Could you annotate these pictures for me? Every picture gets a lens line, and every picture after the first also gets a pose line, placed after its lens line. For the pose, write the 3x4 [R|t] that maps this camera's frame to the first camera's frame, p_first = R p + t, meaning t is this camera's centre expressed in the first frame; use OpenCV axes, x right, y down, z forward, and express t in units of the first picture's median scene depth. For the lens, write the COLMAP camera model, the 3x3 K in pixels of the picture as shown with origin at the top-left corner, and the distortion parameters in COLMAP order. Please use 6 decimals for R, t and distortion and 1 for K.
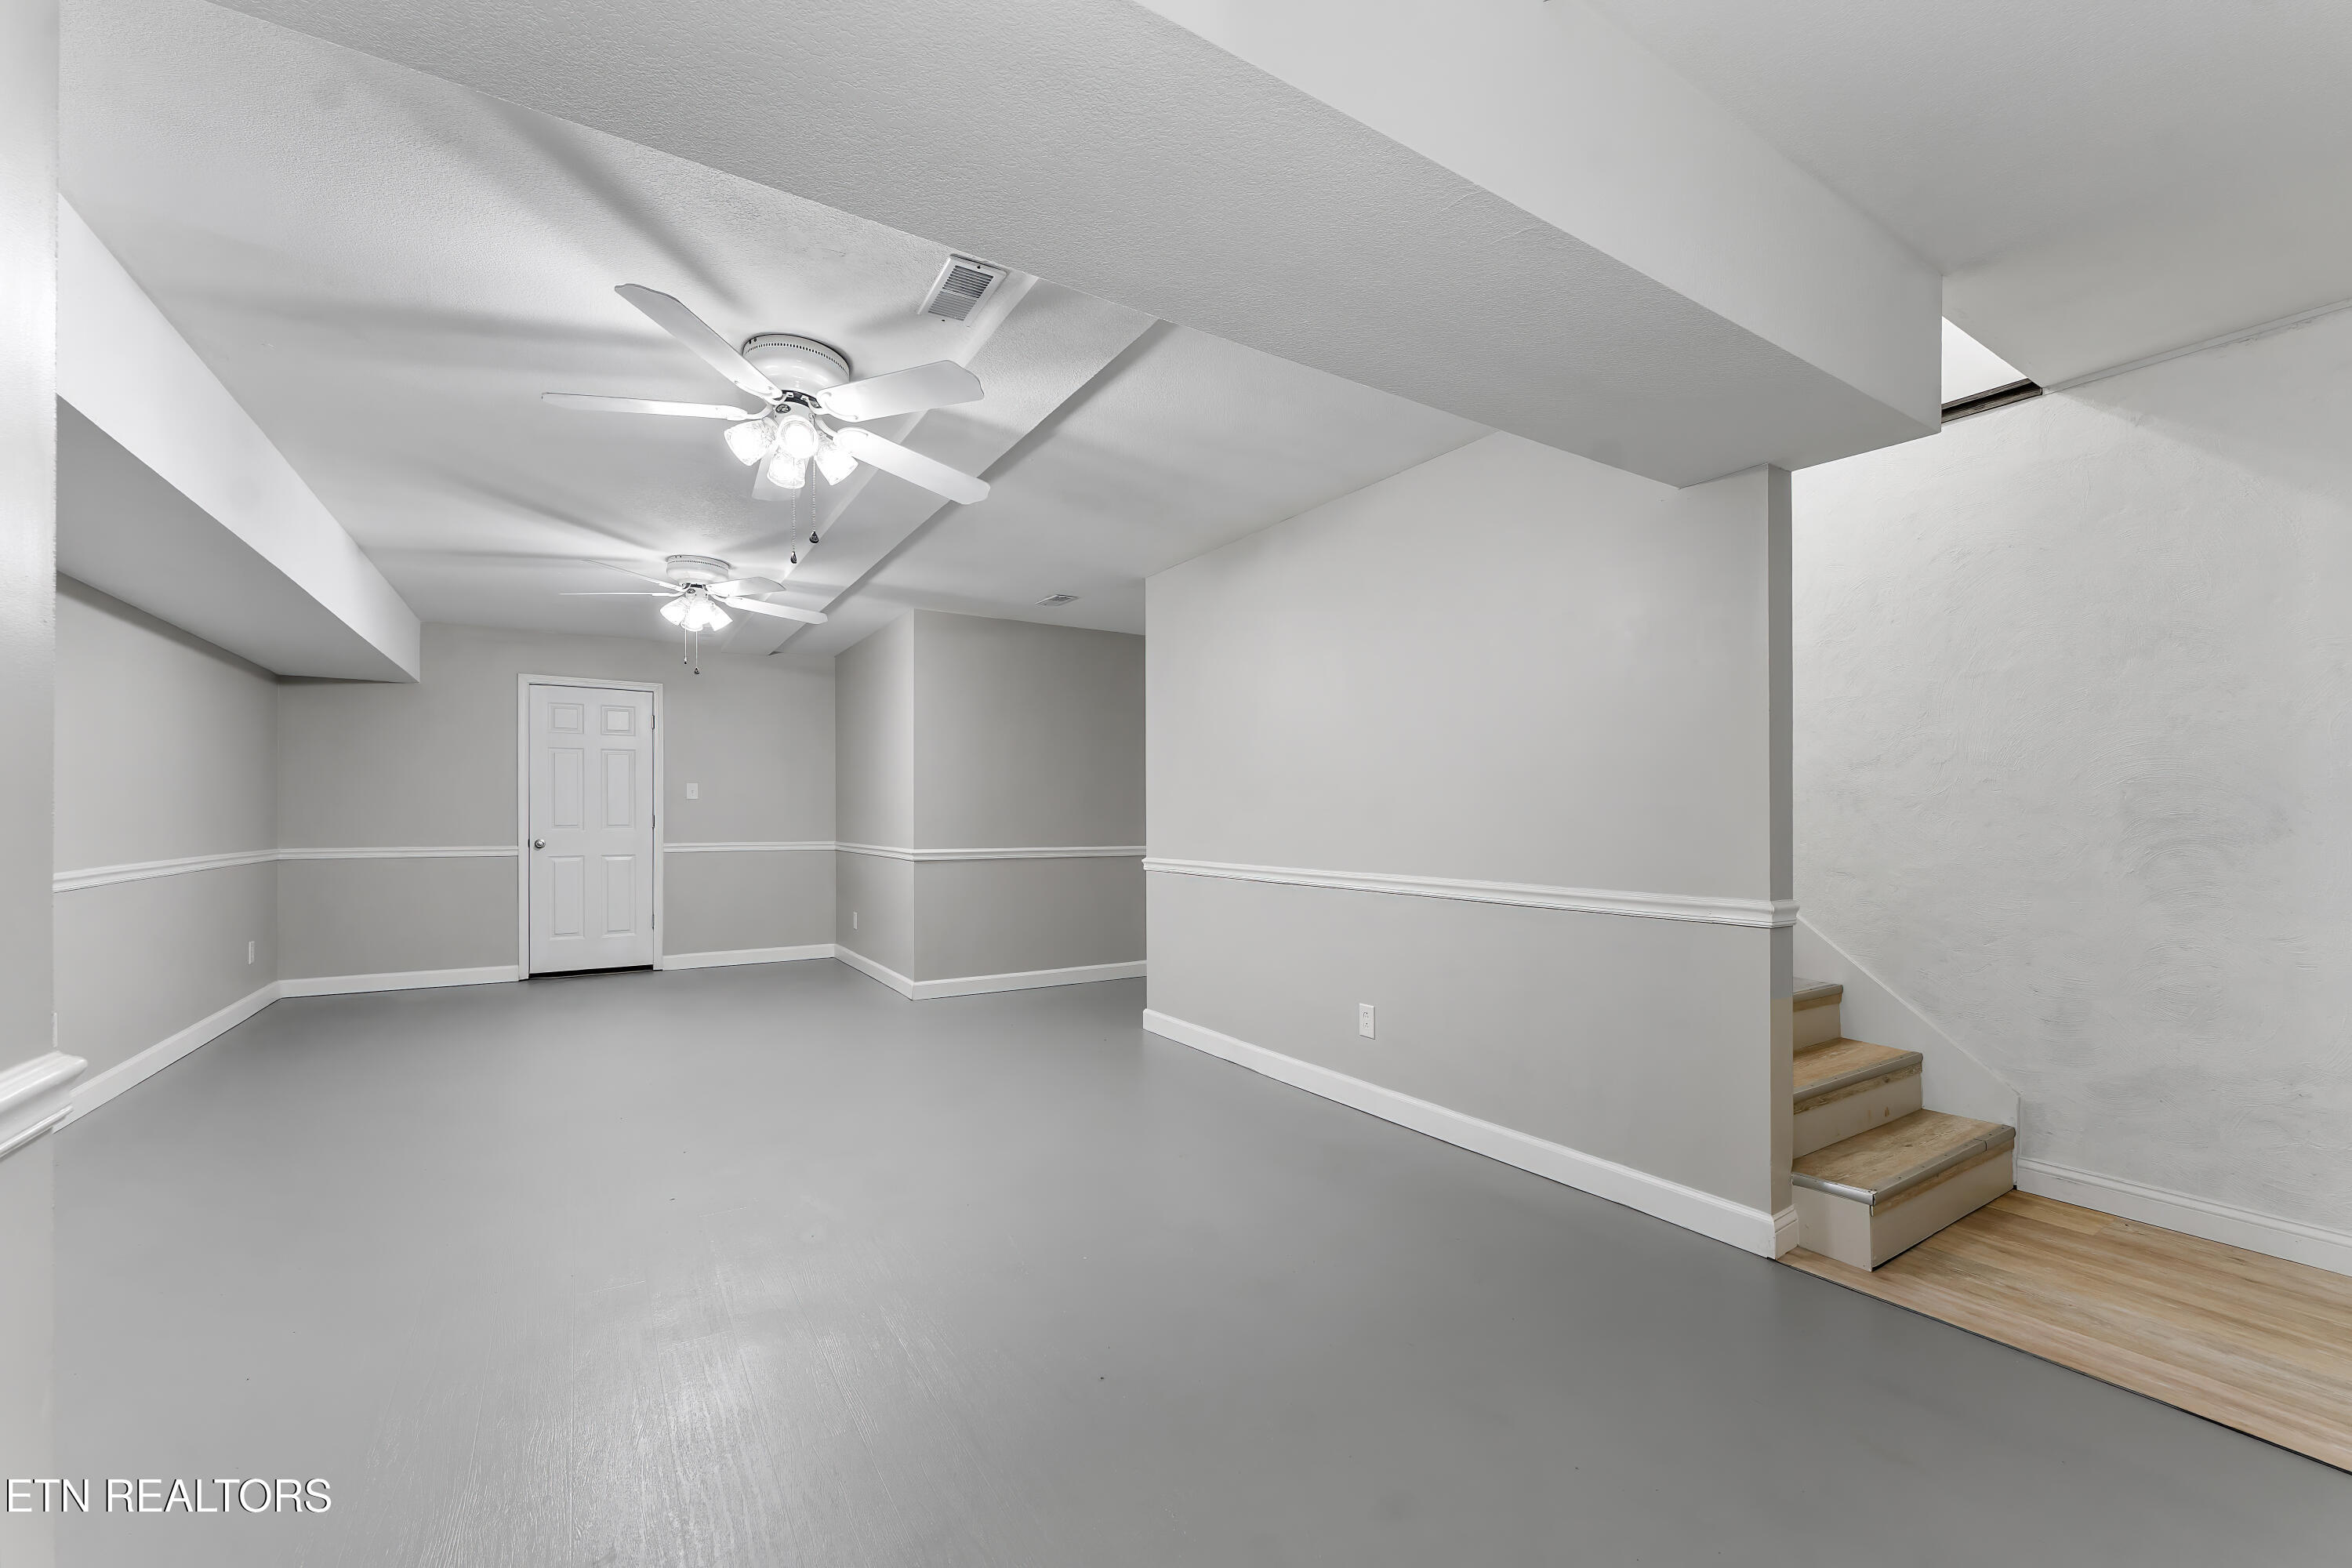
lens RADIAL K [[948.4, 0, 1175.9], [0, 948.4, 807.4], [0, 0, 1]] dist [-0.002599, -0.000118]
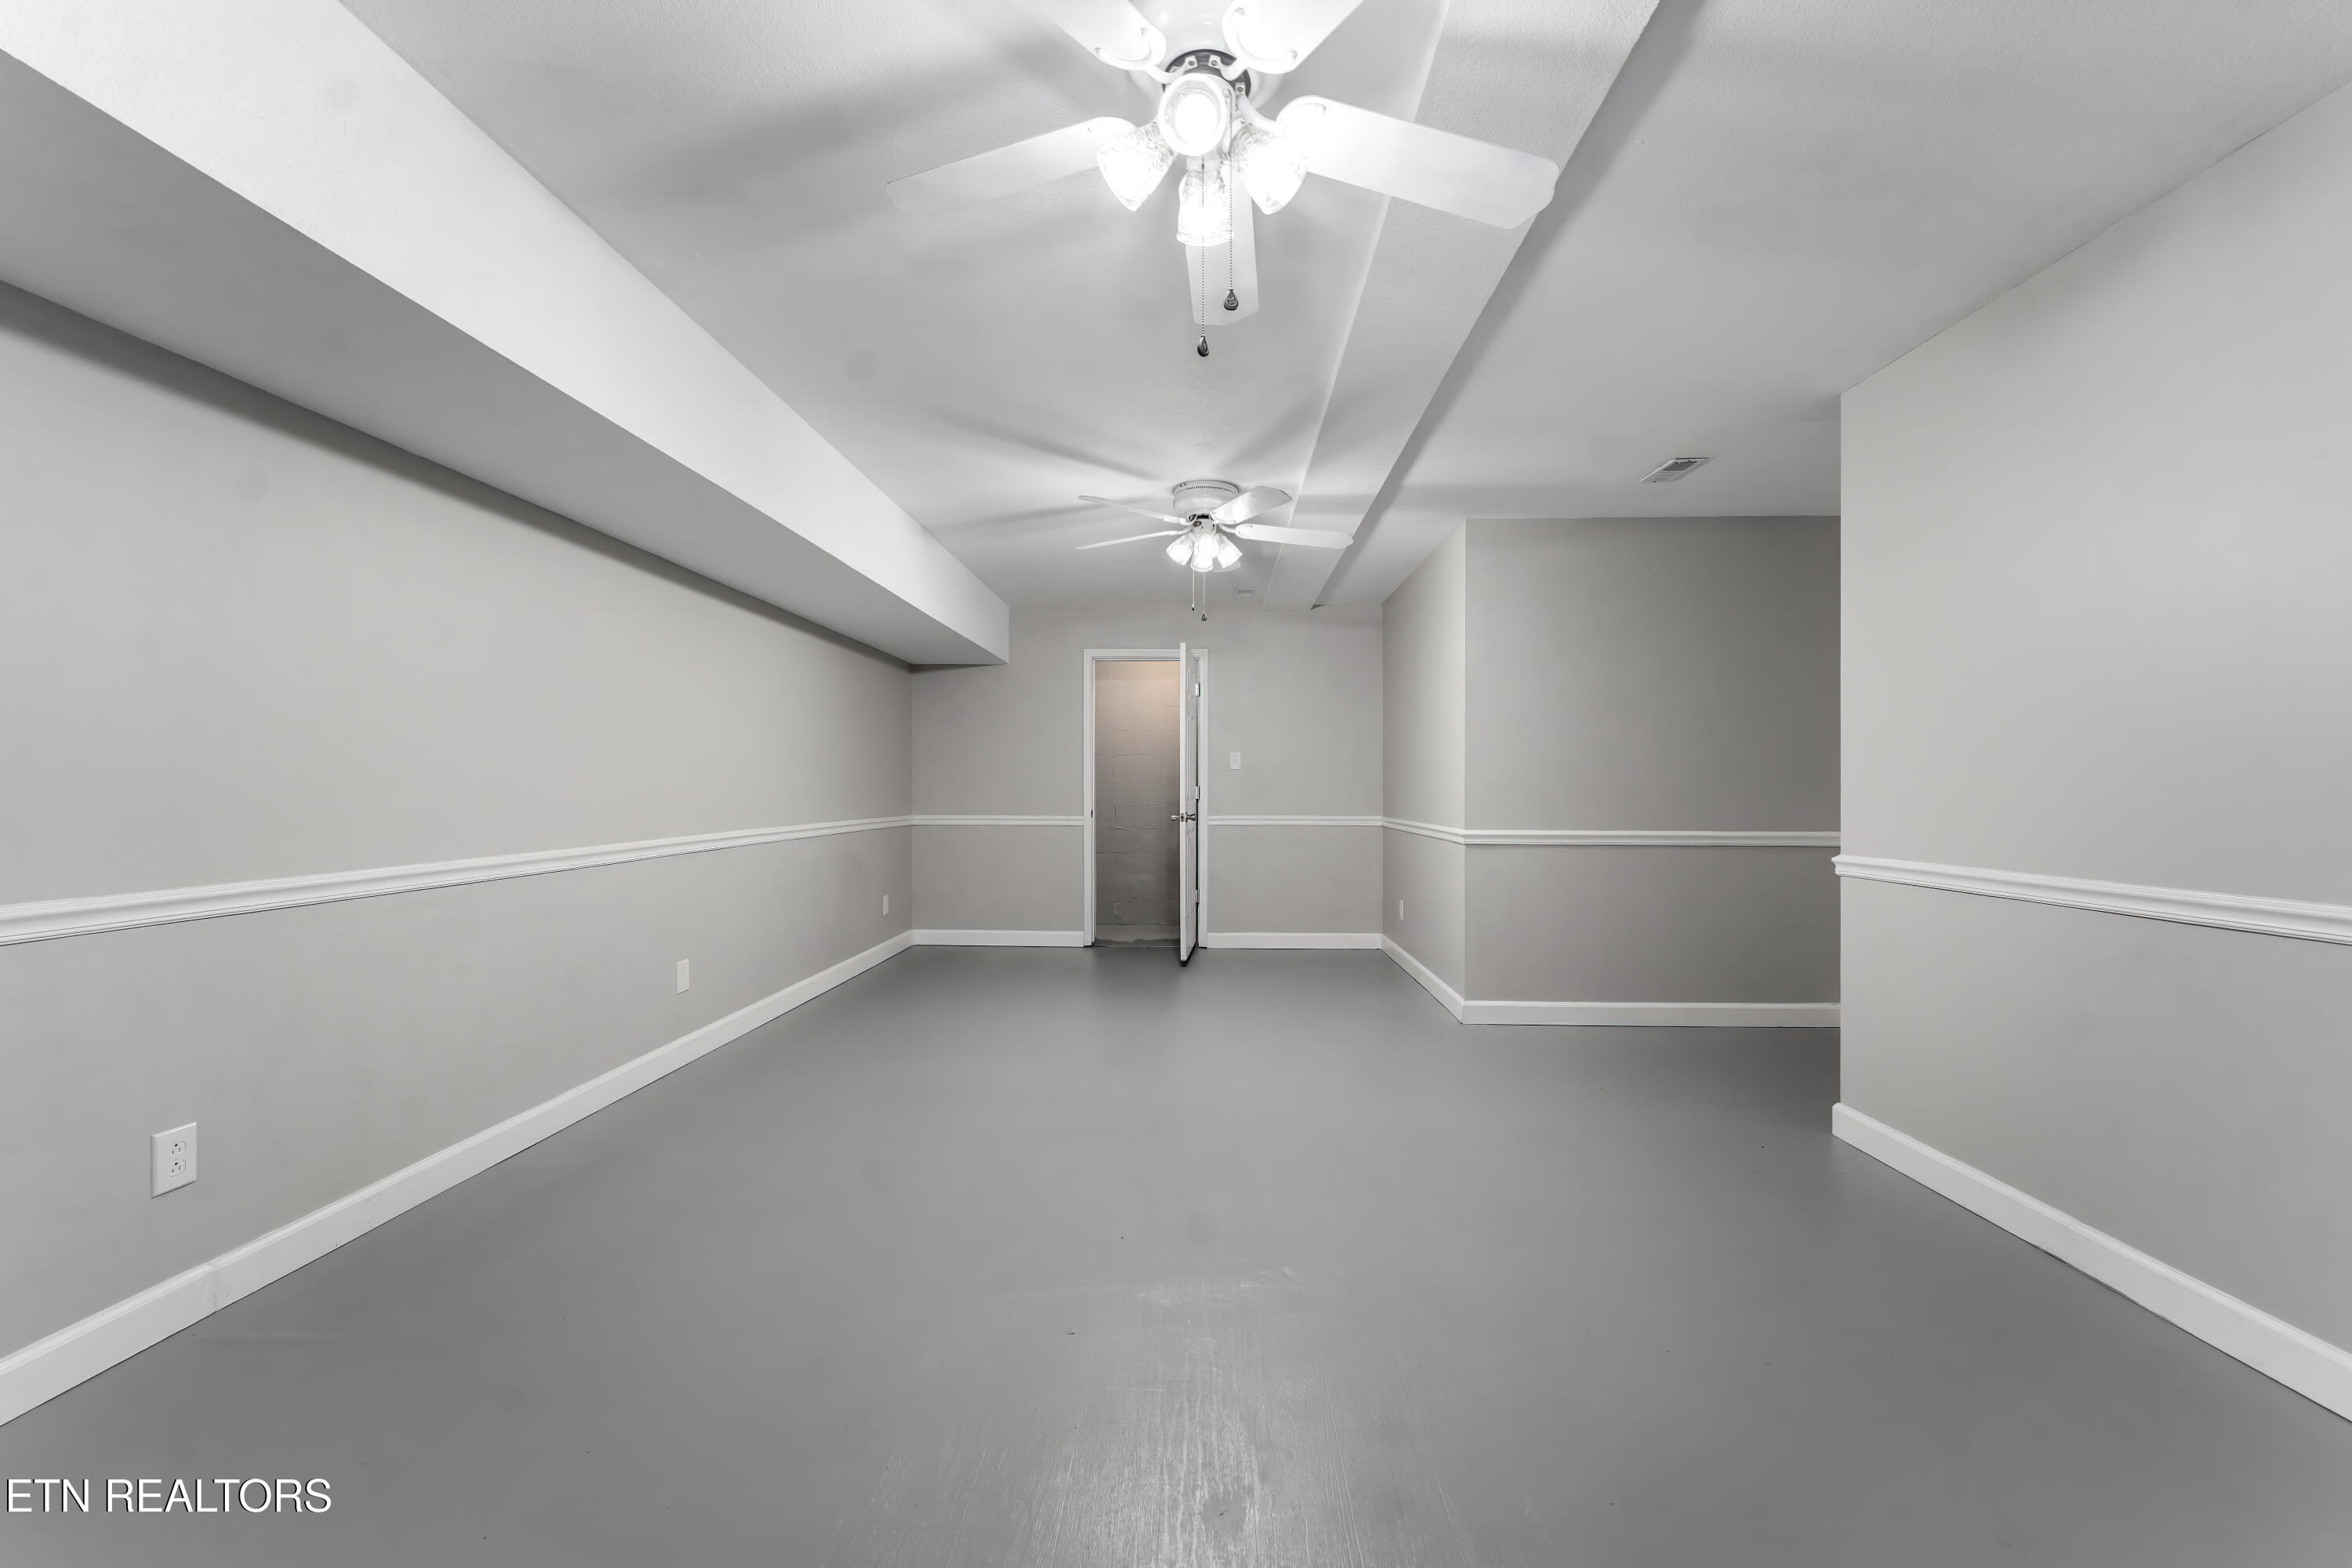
lens RADIAL K [[948.4, 0, 1171.7], [0, 948.4, 797.2], [0, 0, 1]] dist [-0.002599, -0.000118]
pose [[0.825997, 0.005533, -0.563647, -0.039792], [0.004073, 0.999867, 0.015783, 0.004871], [0.563659, -0.015332, 0.825865, 0.239240]]
